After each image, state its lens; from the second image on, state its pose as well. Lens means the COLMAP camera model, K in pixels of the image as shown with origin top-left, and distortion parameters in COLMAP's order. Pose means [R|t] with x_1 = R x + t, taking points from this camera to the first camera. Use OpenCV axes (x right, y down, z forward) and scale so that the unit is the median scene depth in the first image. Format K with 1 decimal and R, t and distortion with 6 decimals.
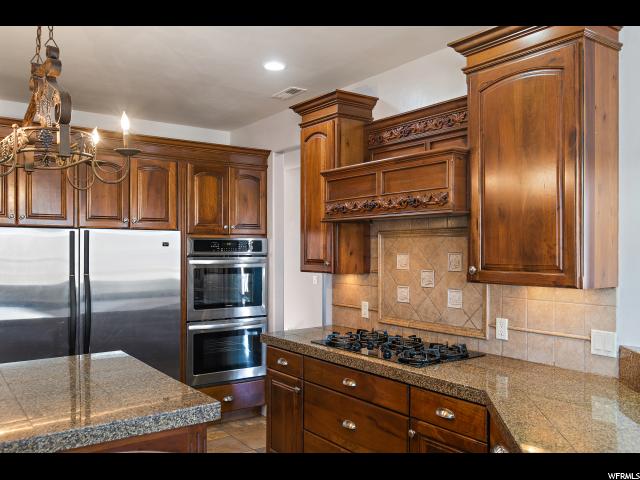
lens RADIAL K [[552.5, 0, 316.6], [0, 552.5, 246.4], [0, 0, 1]] dist [0.032516, 0.000501]
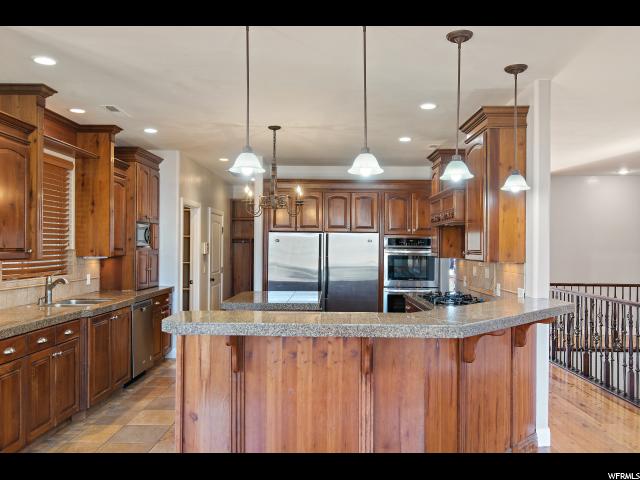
lens RADIAL K [[501.2, 0, 322.9], [0, 501.2, 250.3], [0, 0, 1]] dist [-0.044741, 0.005705]
pose [[0.811825, 0.008442, -0.583840, 0.557675], [-0.003391, 0.999947, 0.009744, 0.011331], [0.583891, -0.005930, 0.811810, -0.382708]]
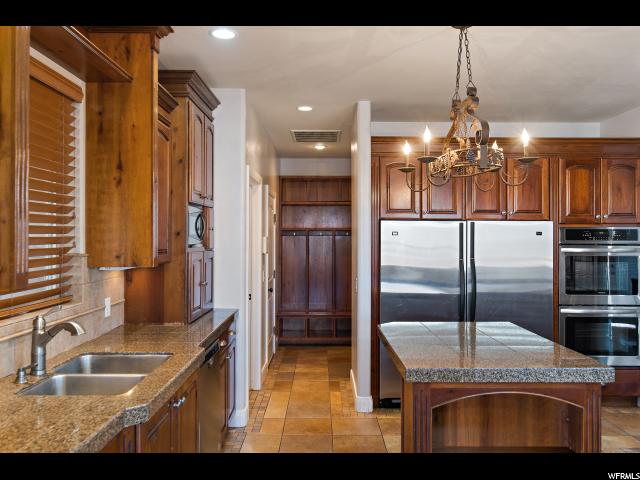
lens RADIAL K [[535.1, 0, 319.0], [0, 535.1, 235.1], [0, 0, 1]] dist [-0.030927, 0.032688]
pose [[0.814449, -0.002595, -0.580229, -0.013740], [0.001911, 0.999997, -0.001790, 0.000446], [0.580231, 0.000349, 0.814452, -0.130341]]
